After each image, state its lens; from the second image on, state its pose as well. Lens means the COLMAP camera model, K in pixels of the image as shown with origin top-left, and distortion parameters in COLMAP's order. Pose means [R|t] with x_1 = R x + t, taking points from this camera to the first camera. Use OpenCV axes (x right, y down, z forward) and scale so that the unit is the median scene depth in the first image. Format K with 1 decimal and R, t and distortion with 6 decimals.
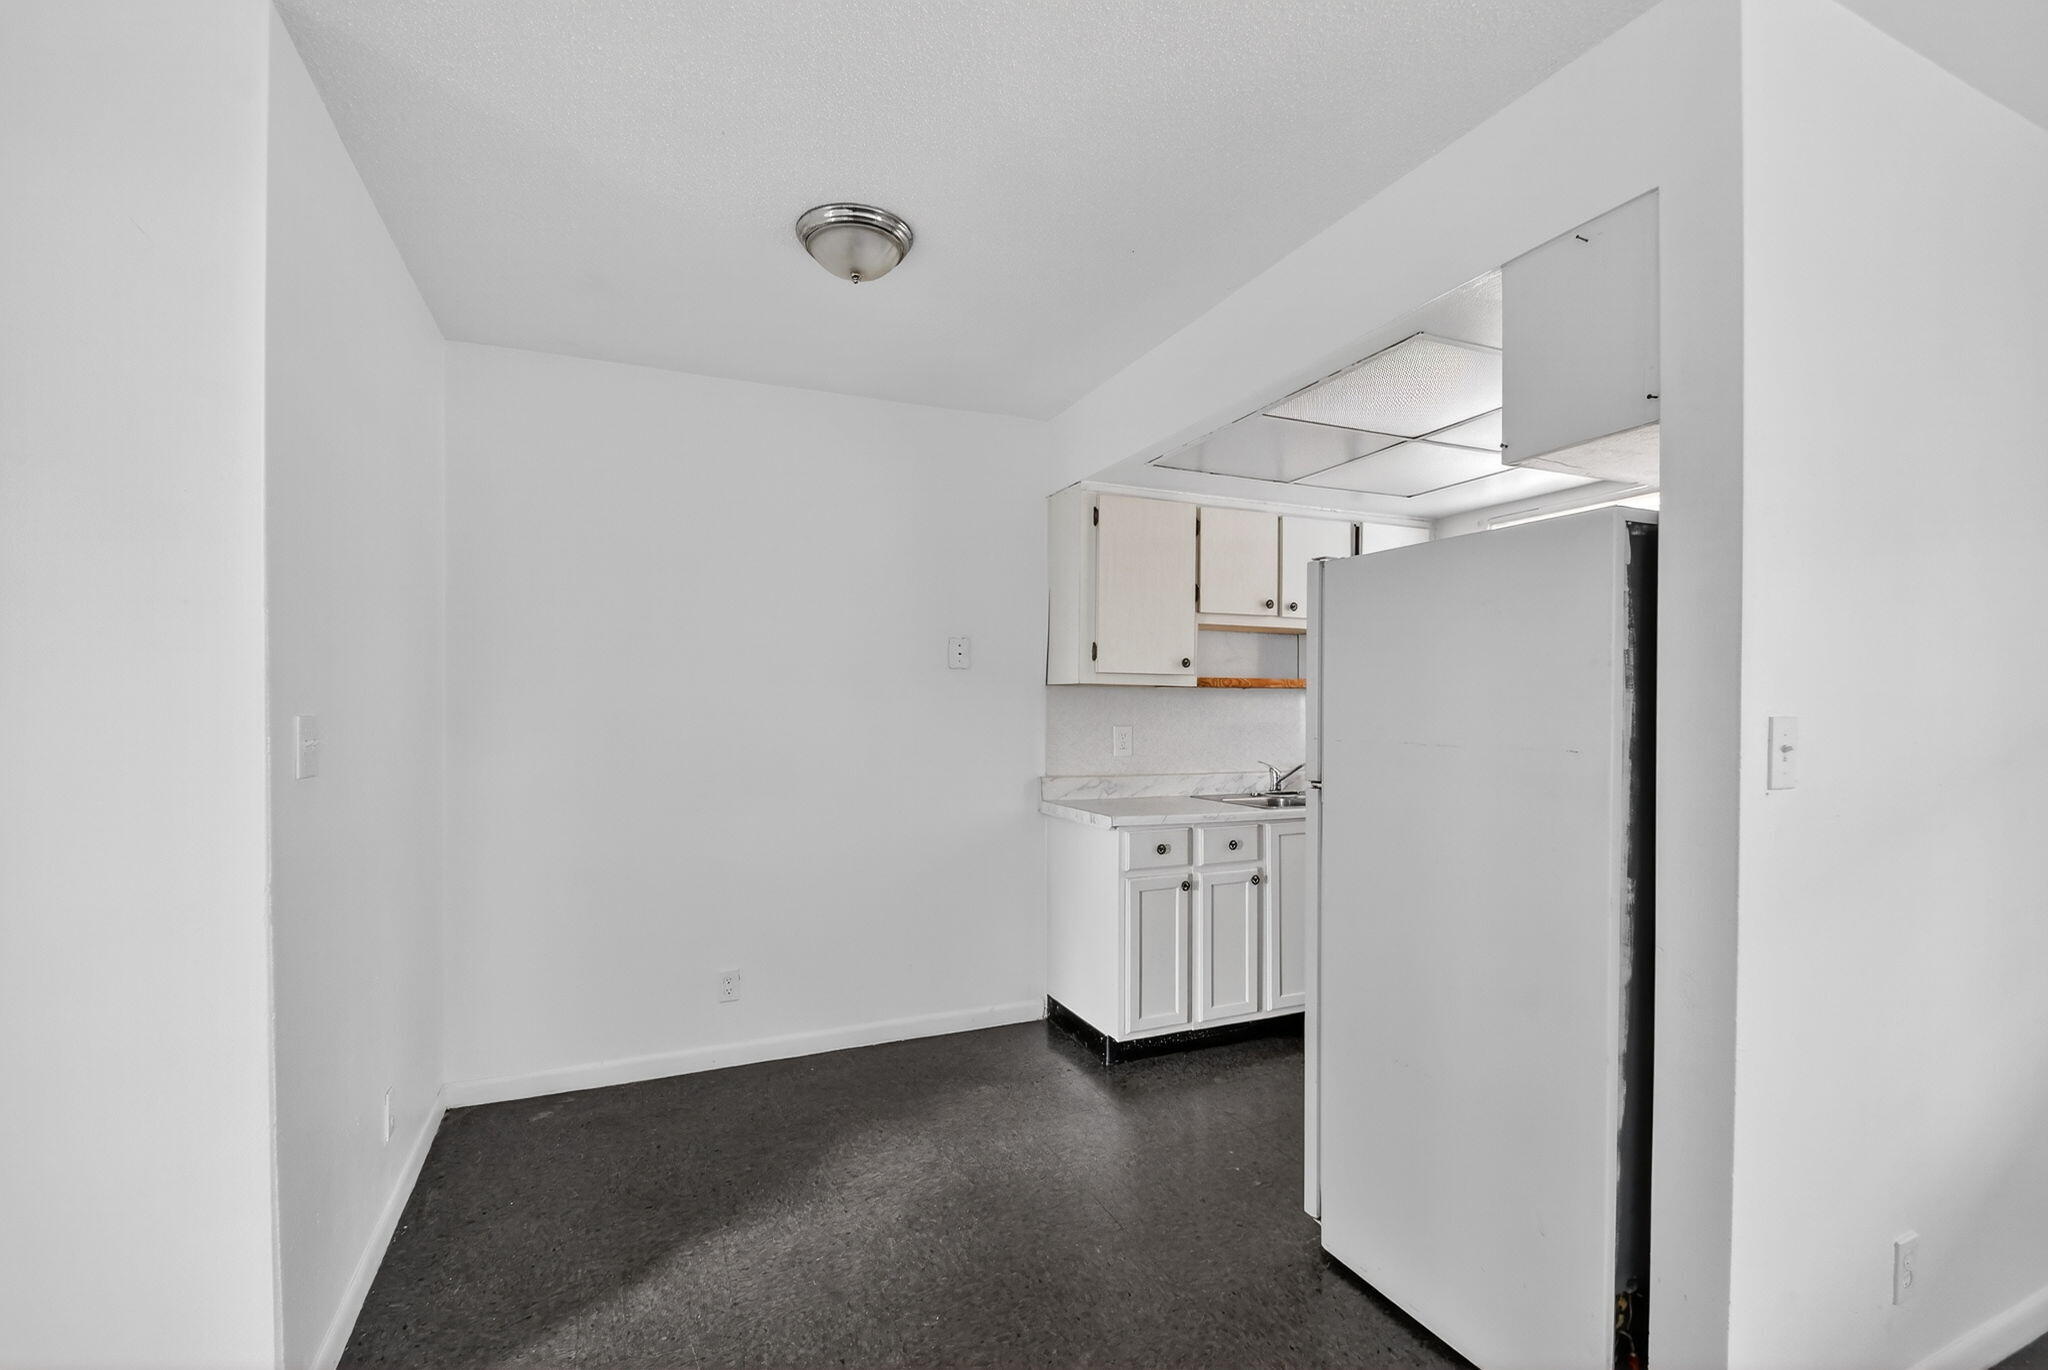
lens RADIAL K [[884.1, 0, 1033.5], [0, 884.1, 716.0], [0, 0, 1]] dist [0.000890, -0.000095]
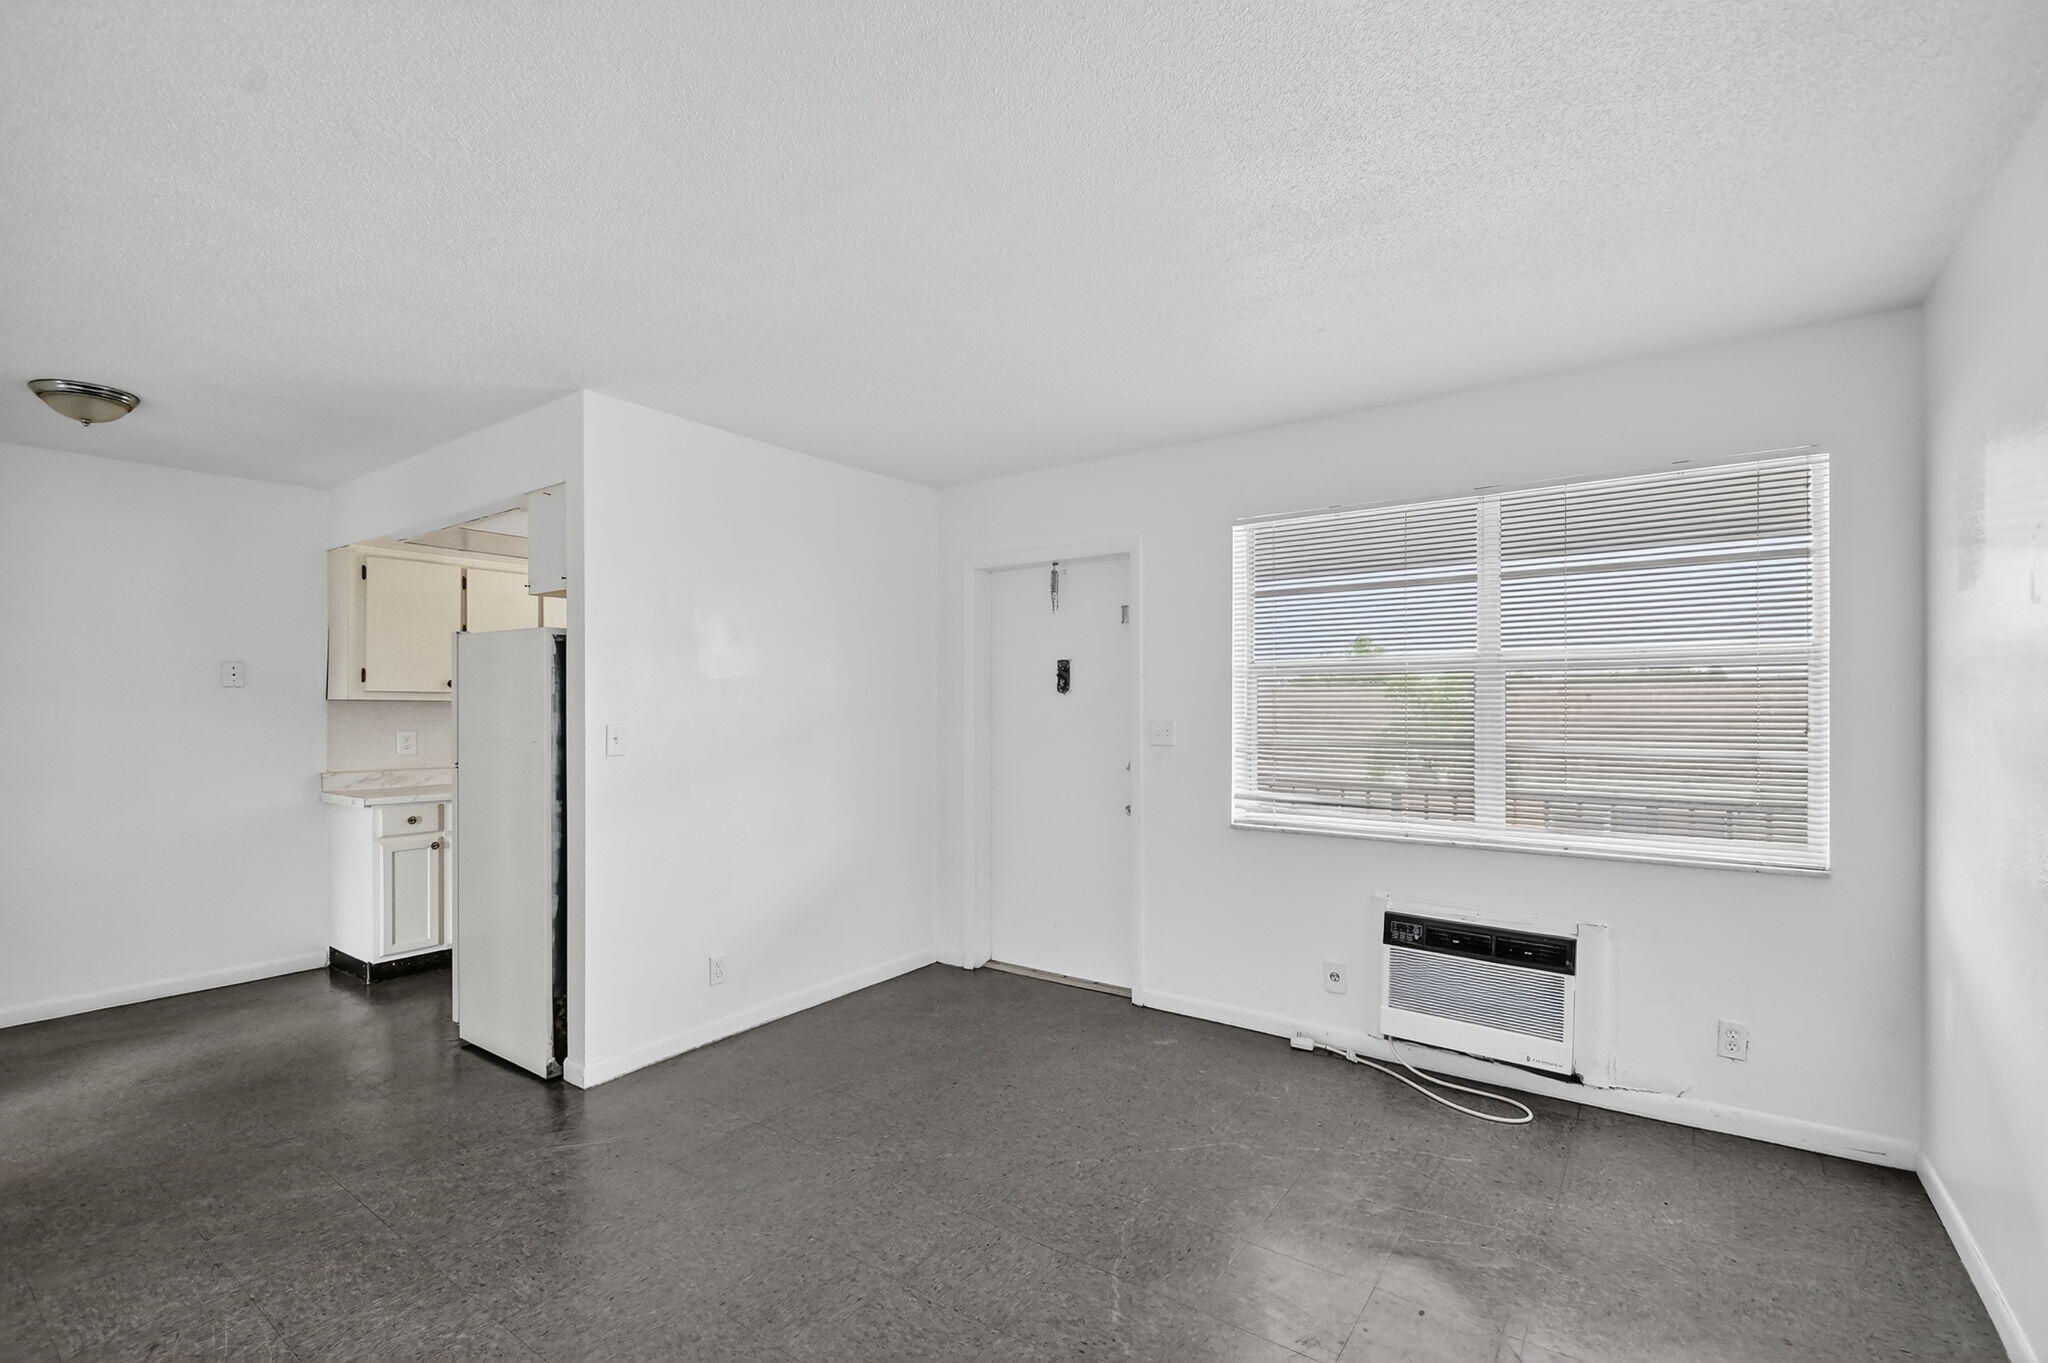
lens RADIAL K [[892.2, 0, 1024.9], [0, 892.2, 705.4], [0, 0, 1]] dist [0.019498, -0.020351]
pose [[0.866123, -0.006355, 0.499791, 0.254704], [0.010538, 0.999929, -0.005547, -0.010222], [-0.499720, 0.010071, 0.866128, -0.642804]]
